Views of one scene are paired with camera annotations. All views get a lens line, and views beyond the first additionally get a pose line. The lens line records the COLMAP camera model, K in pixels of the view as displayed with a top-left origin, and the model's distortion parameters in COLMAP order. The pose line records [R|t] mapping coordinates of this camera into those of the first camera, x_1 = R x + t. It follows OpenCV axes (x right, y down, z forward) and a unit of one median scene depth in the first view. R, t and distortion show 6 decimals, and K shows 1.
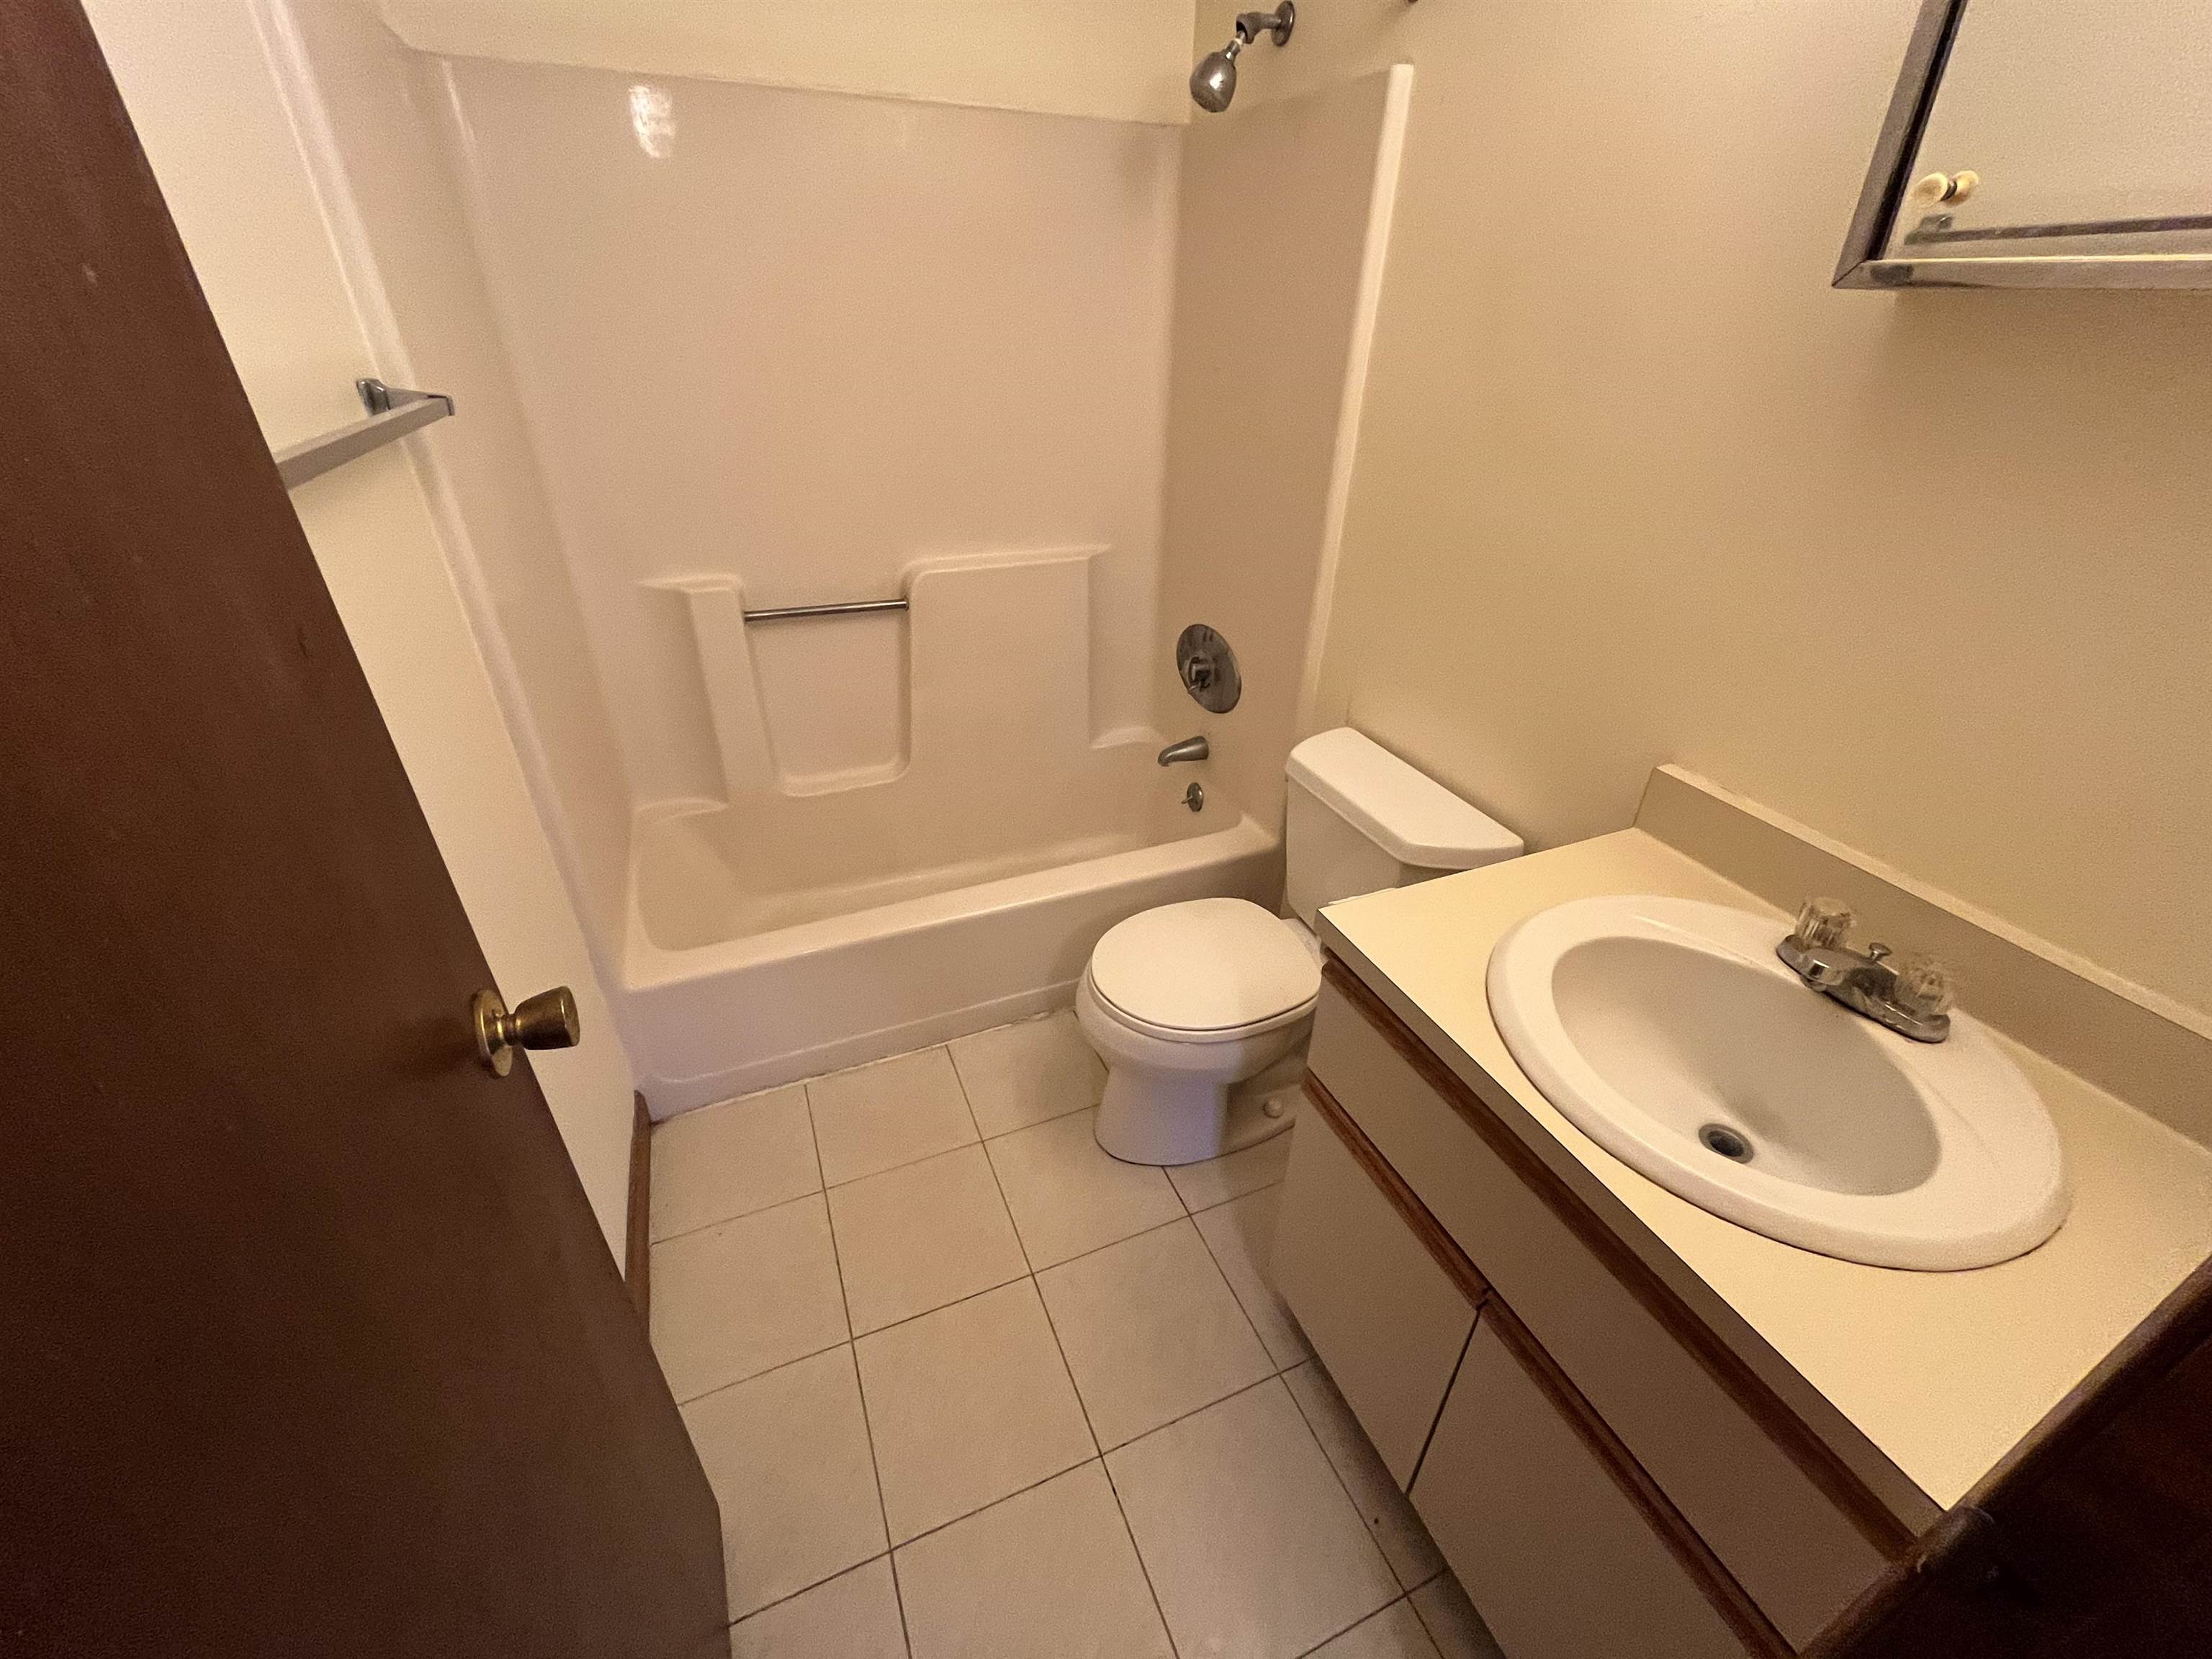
lens RADIAL K [[896.1, 0, 1106.0], [0, 896.1, 829.5], [0, 0, 1]] dist [0.000814, 0.000056]
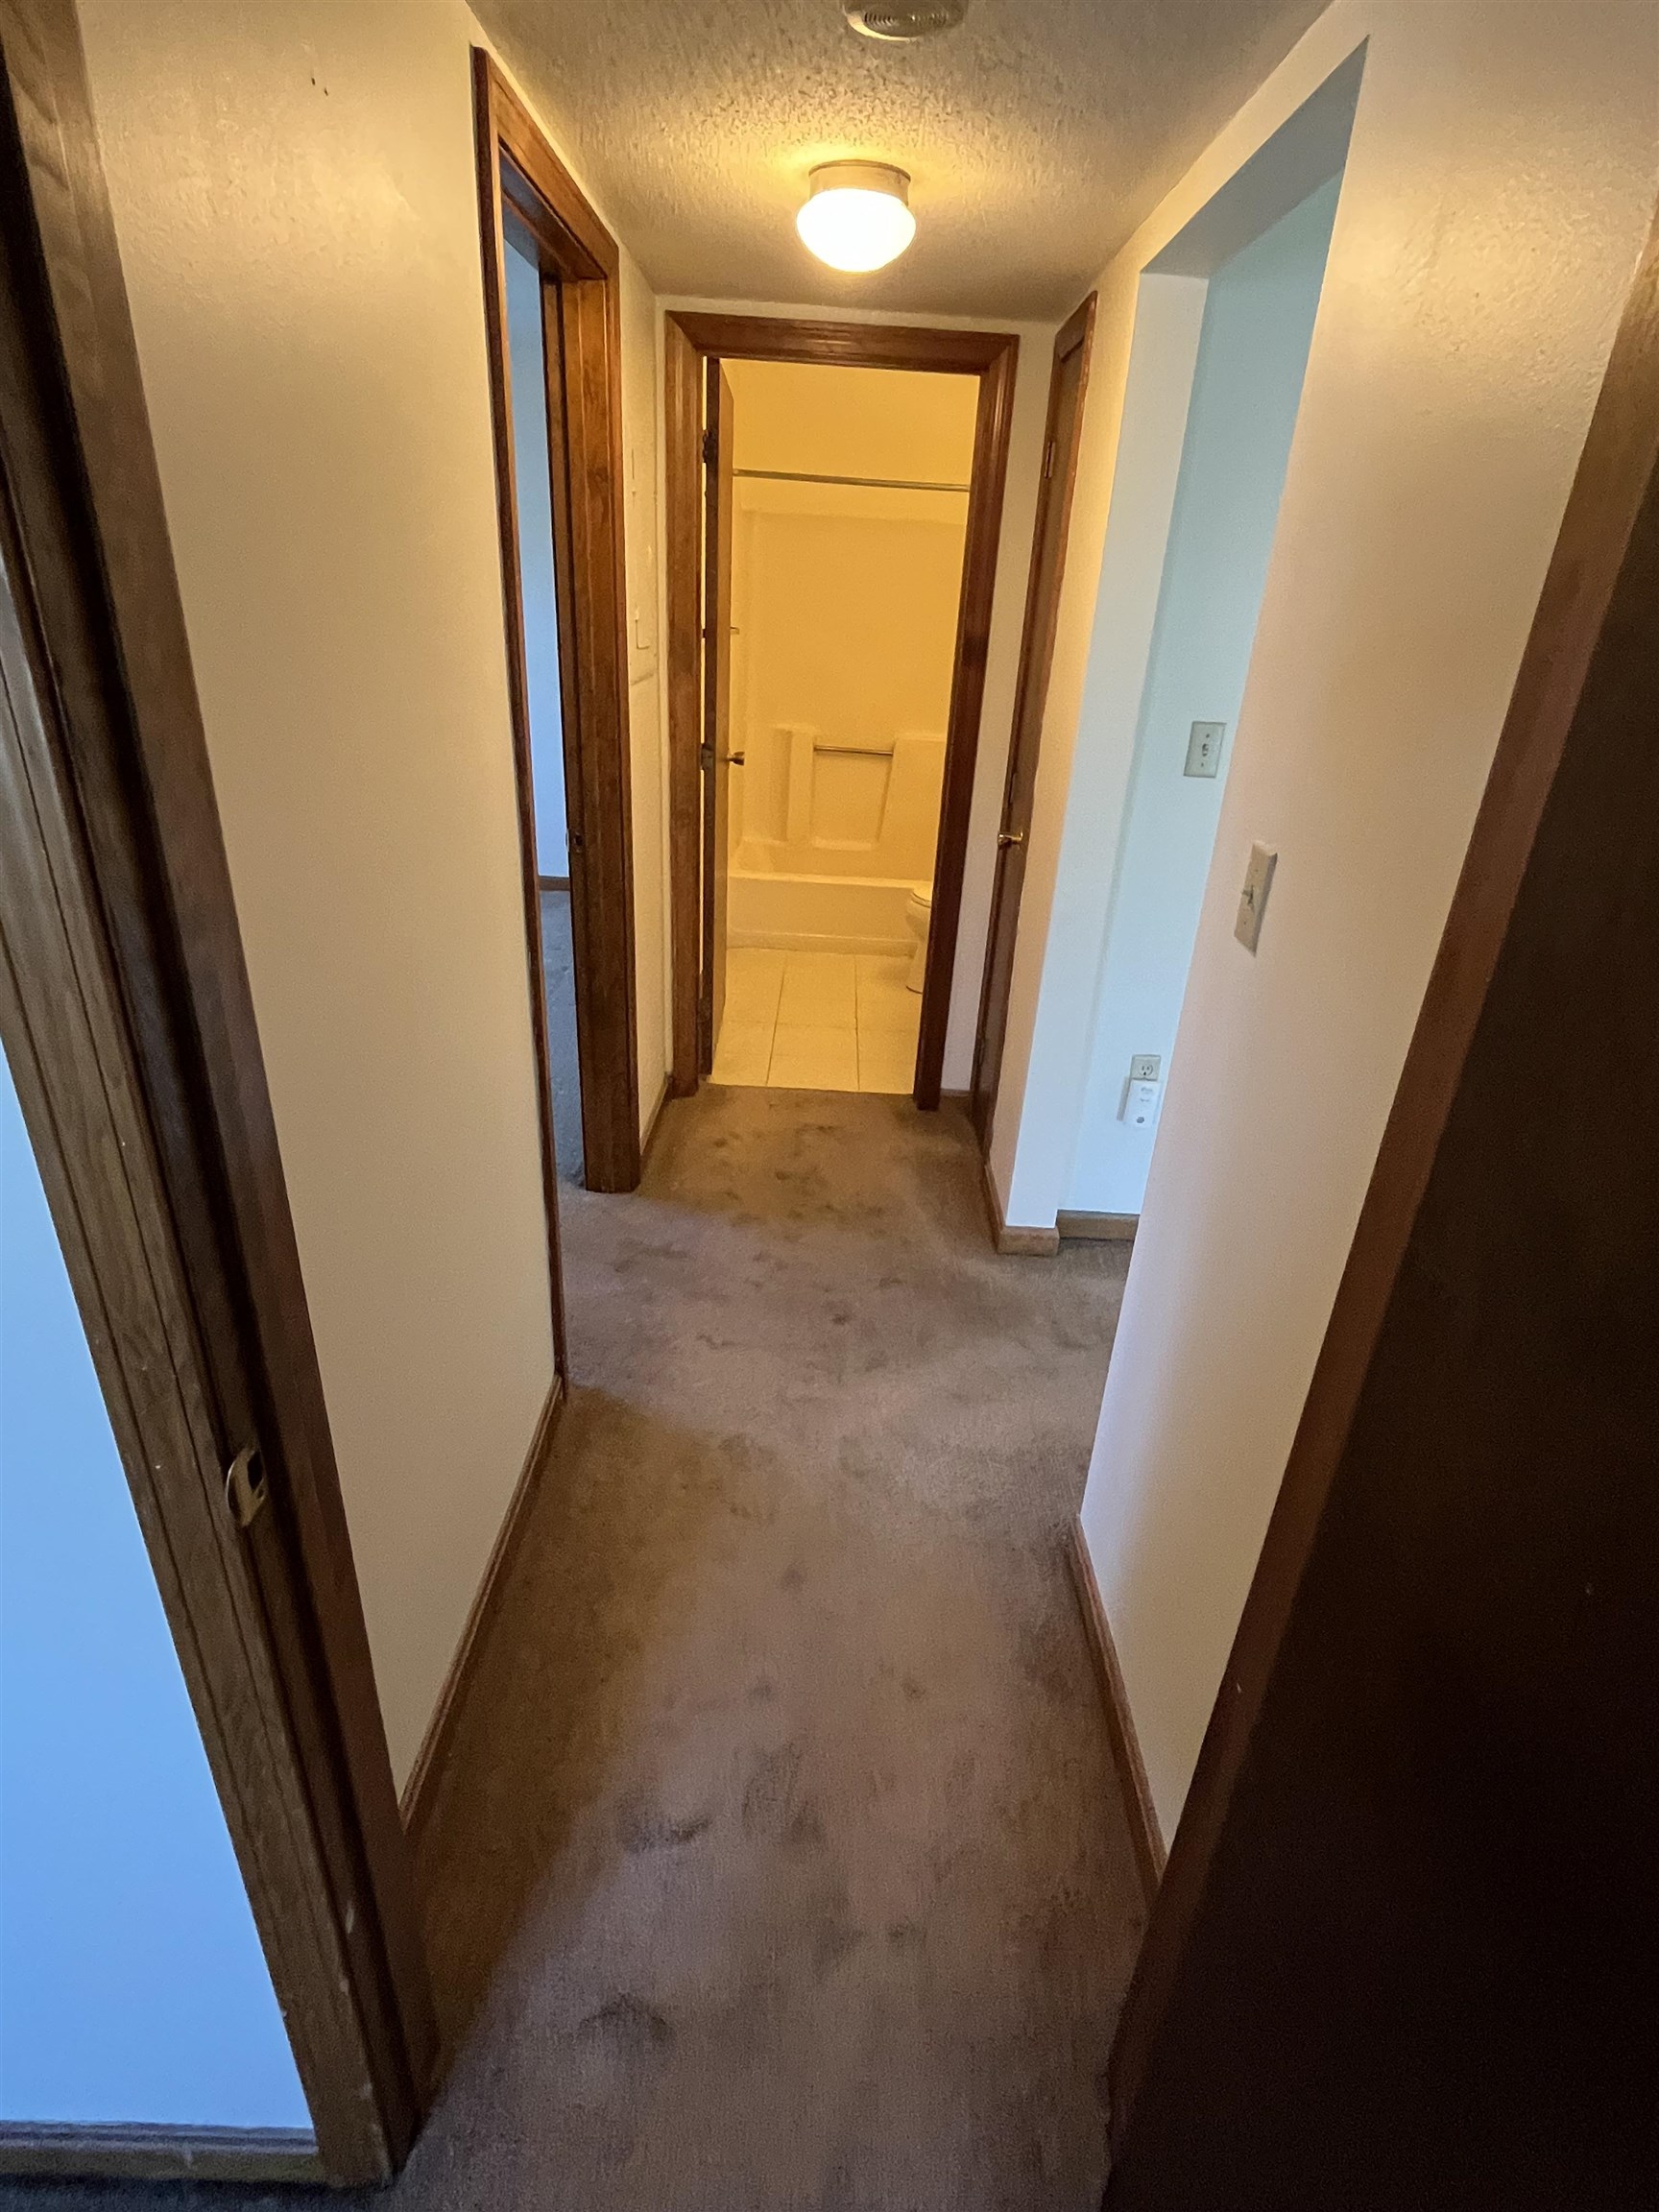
lens RADIAL K [[1101.5, 0, 829.5], [0, 1101.5, 1106.0], [0, 0, 1]] dist [0.000107, 0.000000]
pose [[0.914696, 0.194529, -0.354246, 0.664613], [-0.233335, 0.969881, -0.069898, 0.705785], [0.329979, 0.146594, 0.932536, -1.193850]]
